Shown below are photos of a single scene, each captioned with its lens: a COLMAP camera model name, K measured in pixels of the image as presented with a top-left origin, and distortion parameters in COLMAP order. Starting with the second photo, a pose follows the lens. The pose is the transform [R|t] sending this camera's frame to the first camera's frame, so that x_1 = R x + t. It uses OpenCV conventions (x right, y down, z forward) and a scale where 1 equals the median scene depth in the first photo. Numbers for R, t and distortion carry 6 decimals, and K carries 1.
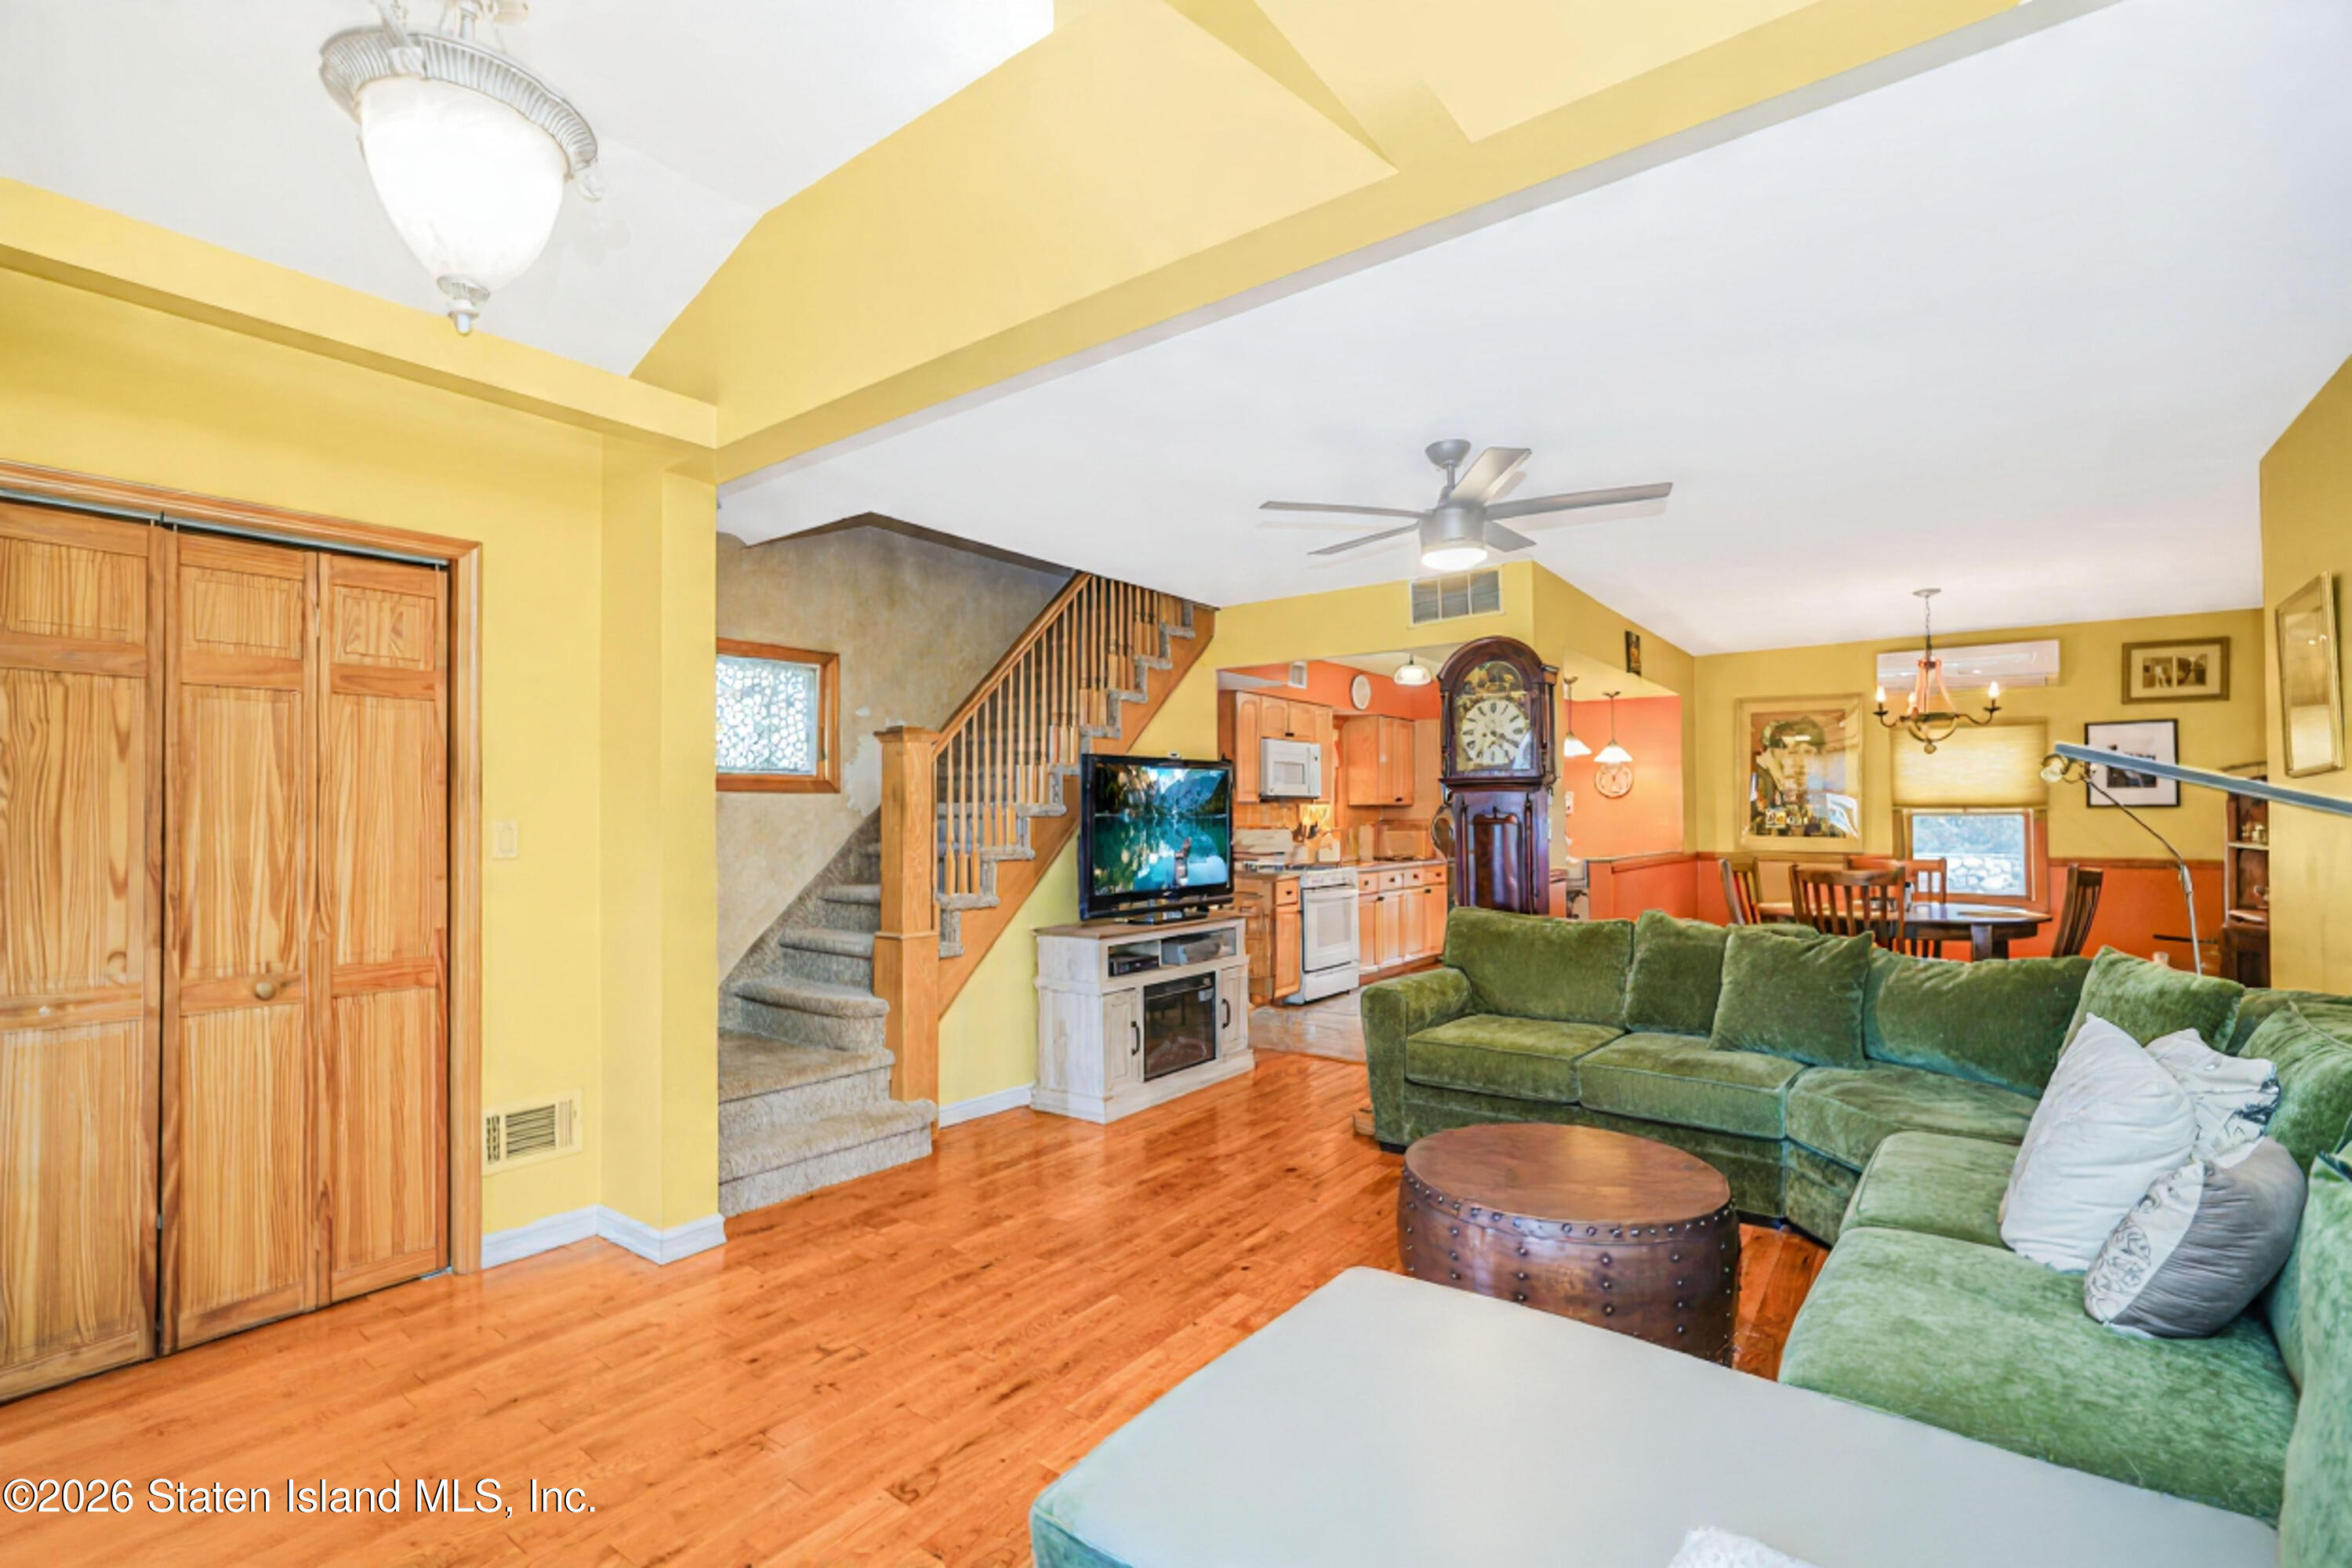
lens RADIAL K [[1080.1, 0, 1167.8], [0, 1080.1, 799.4], [0, 0, 1]] dist [-0.016262, 0.005062]
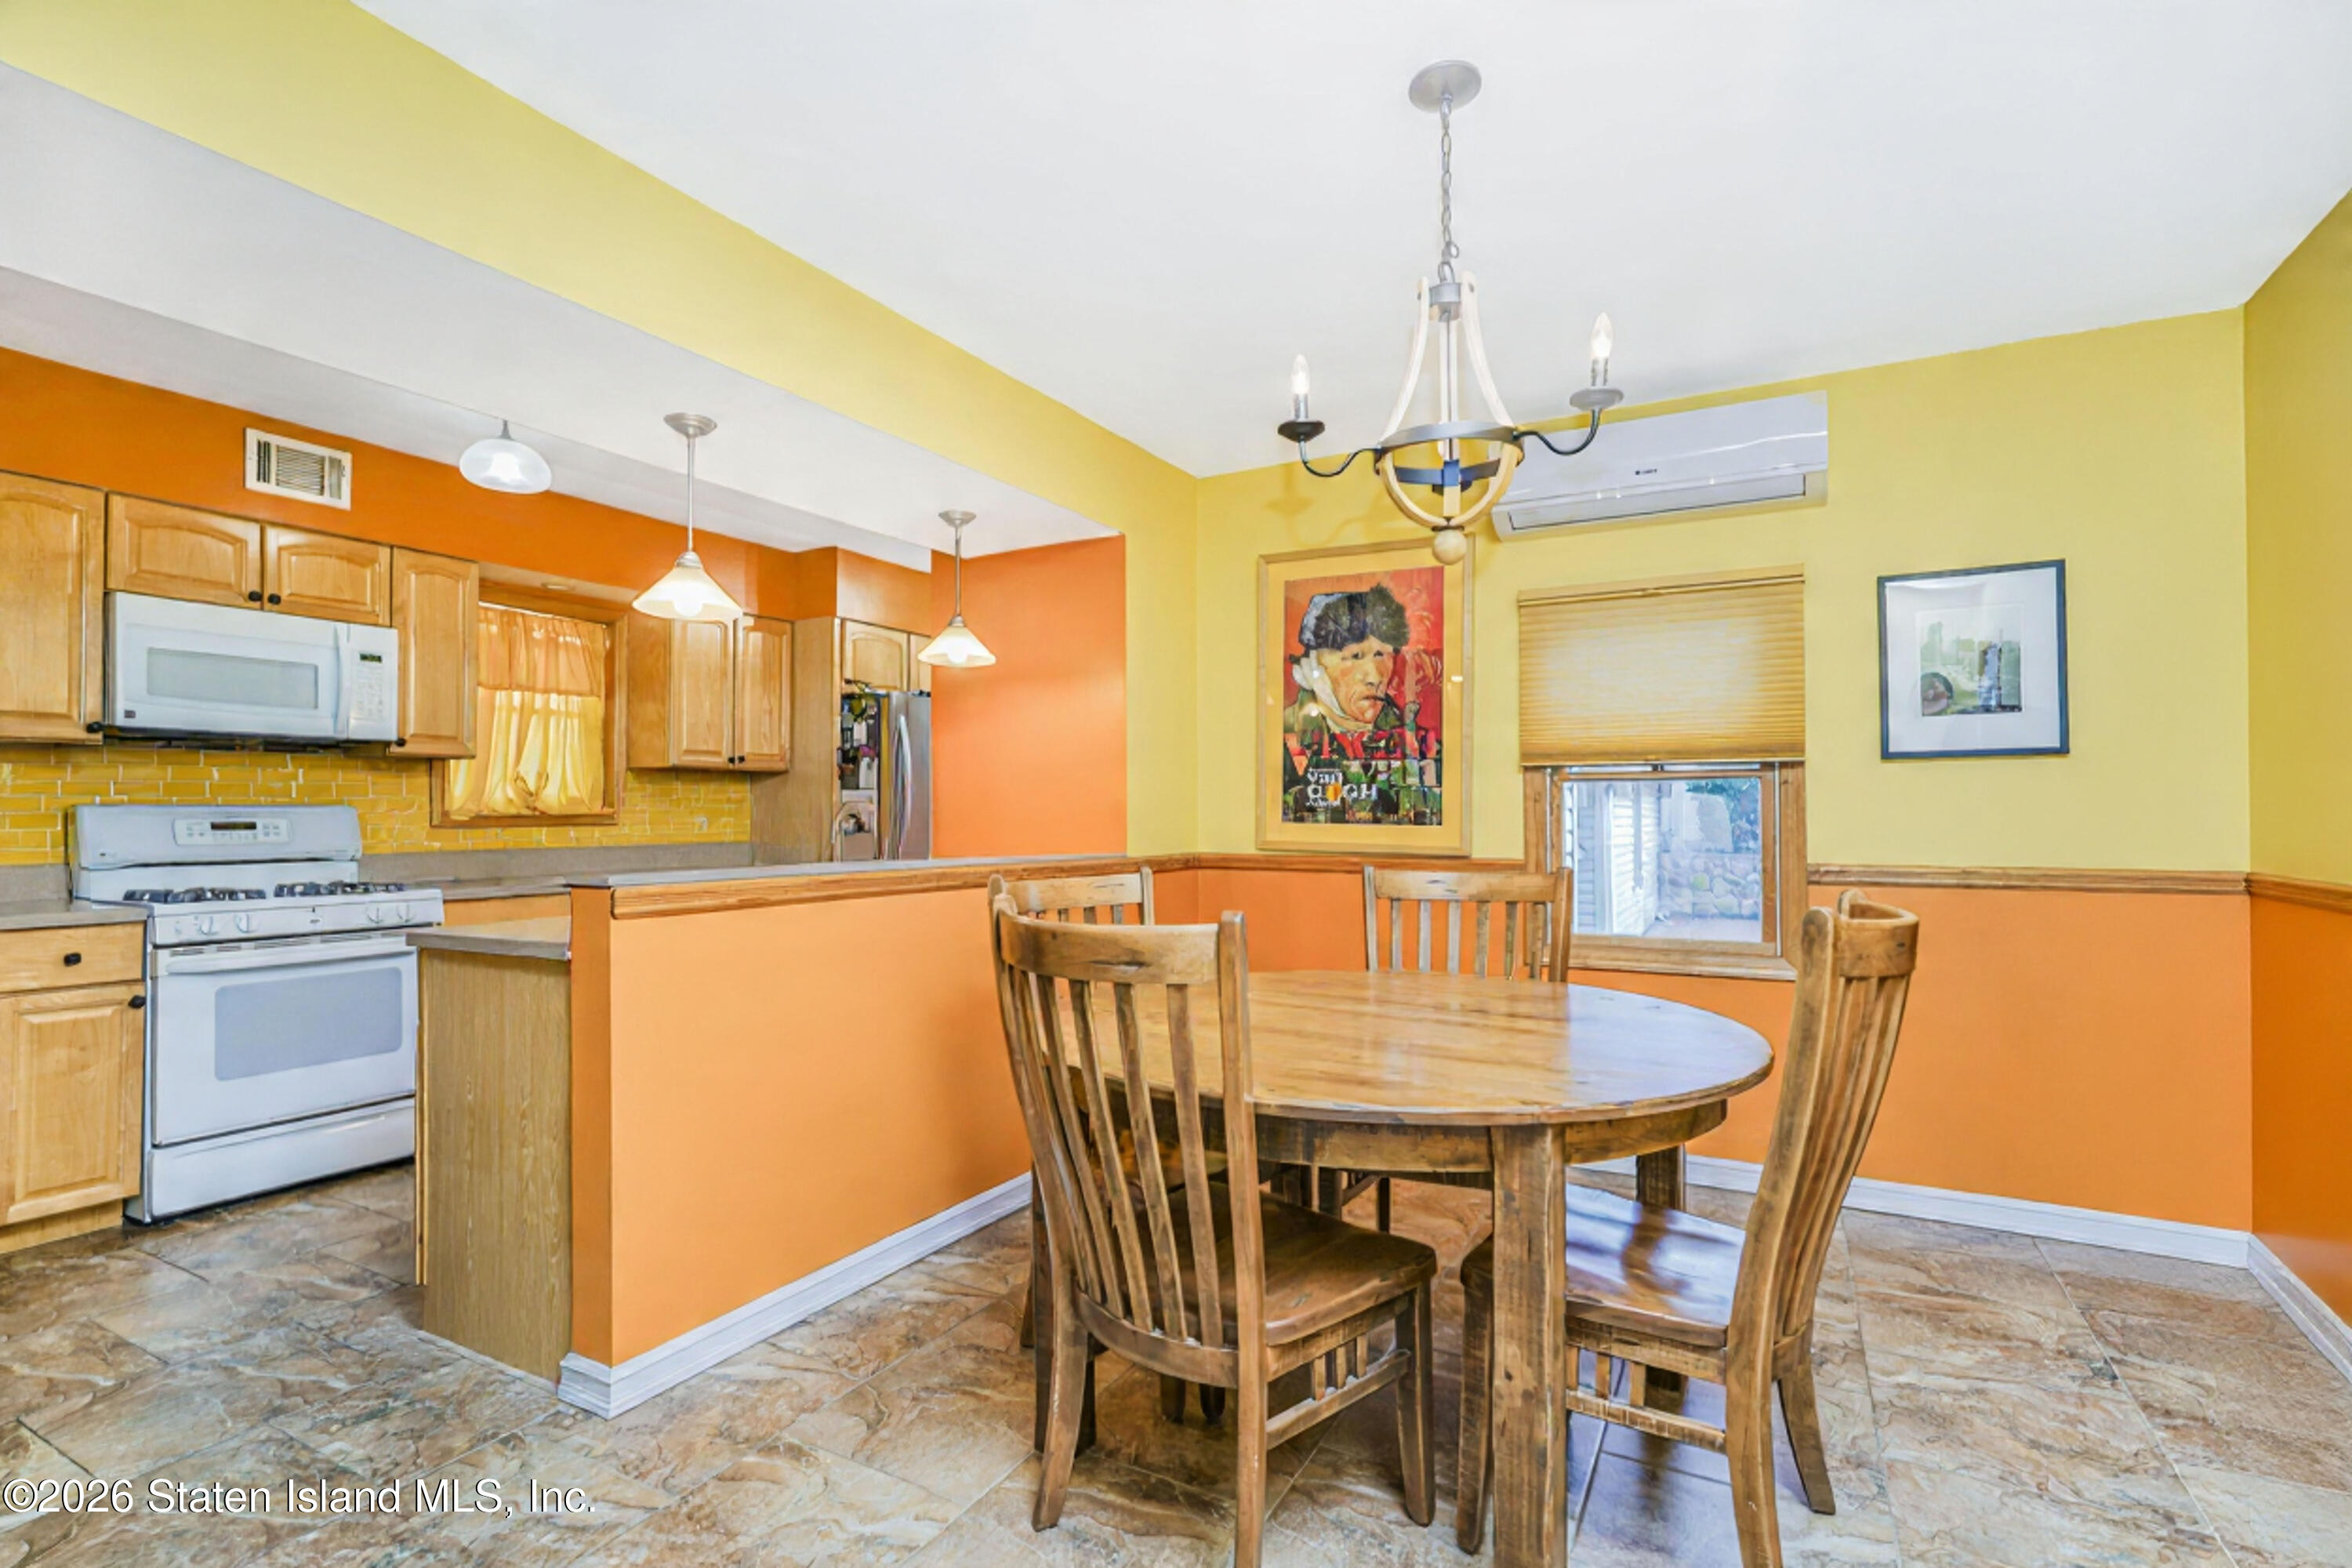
lens RADIAL K [[1080.1, 0, 1184.9], [0, 1080.1, 803.0], [0, 0, 1]] dist [-0.016262, 0.005062]
pose [[0.990747, 0.000101, 0.135725, 0.638394], [-0.001442, 0.999951, 0.009779, 0.029891], [-0.135717, -0.009884, 0.990698, 0.745600]]
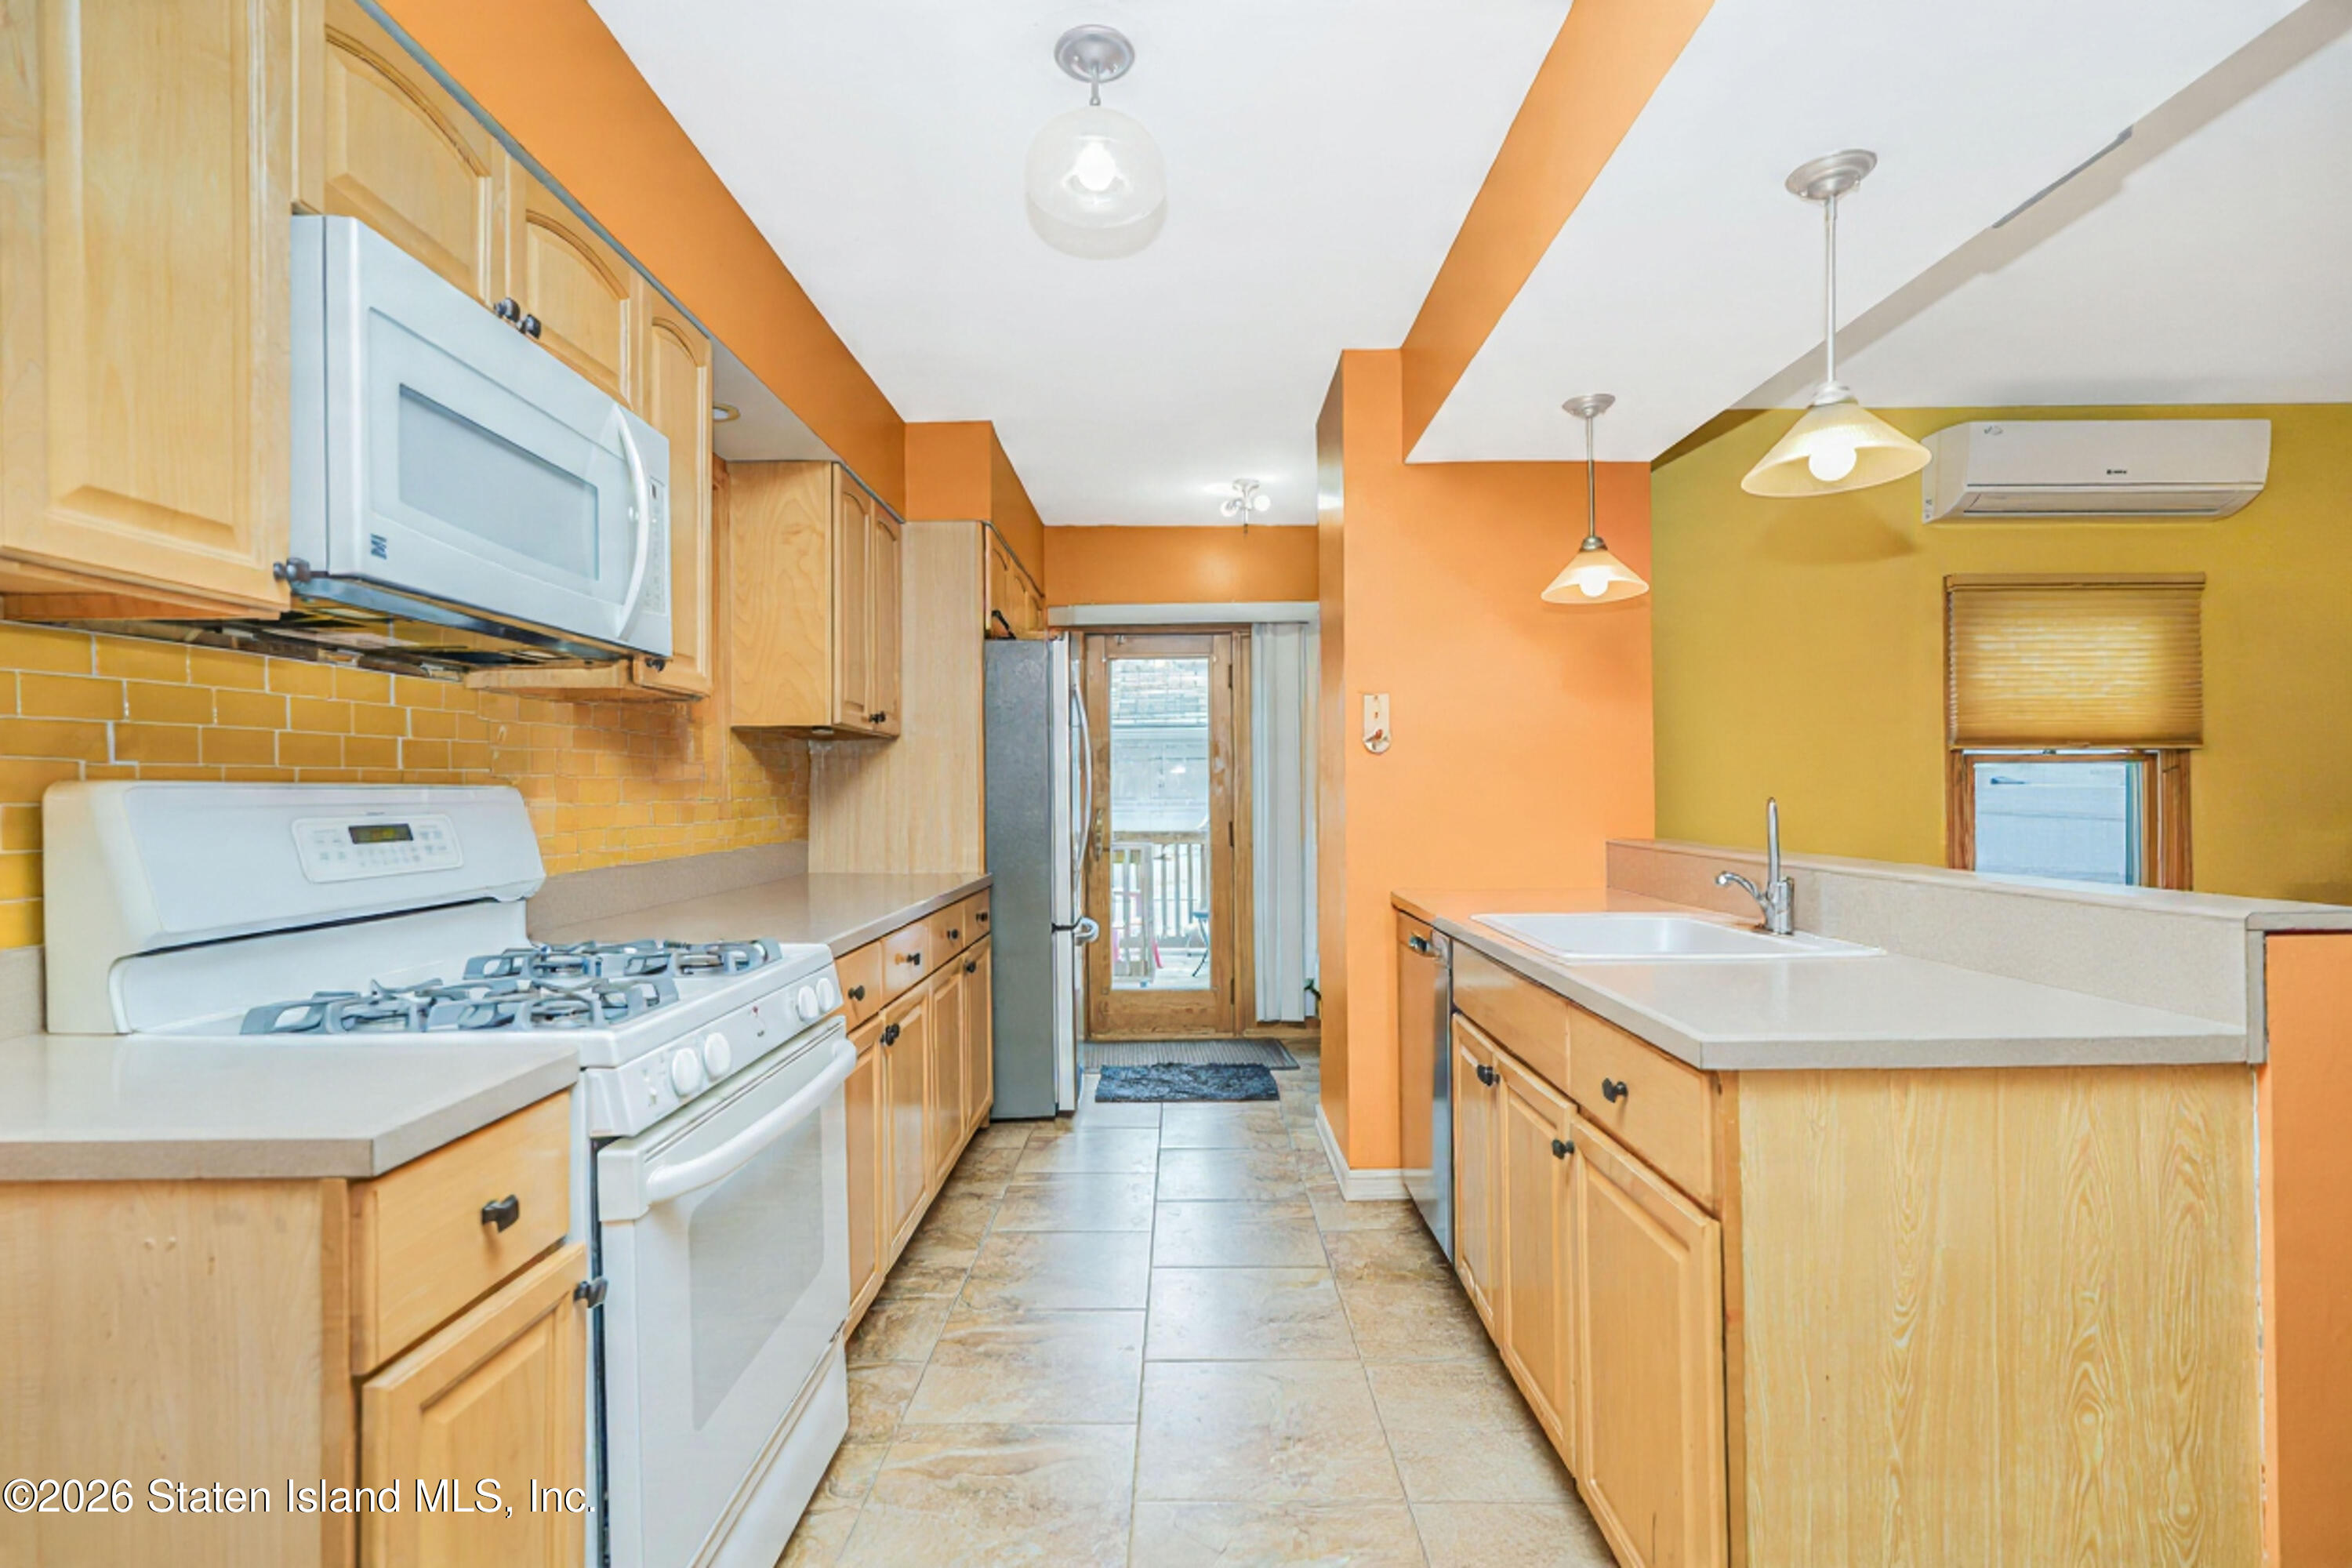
lens RADIAL K [[1080.1, 0, 1174.7], [0, 1080.1, 785.7], [0, 0, 1]] dist [-0.016262, 0.005062]
pose [[0.813332, 0.003101, 0.581792, 0.138688], [-0.004350, 0.999990, 0.000751, 0.037850], [-0.581784, -0.003142, 0.813337, 1.134176]]
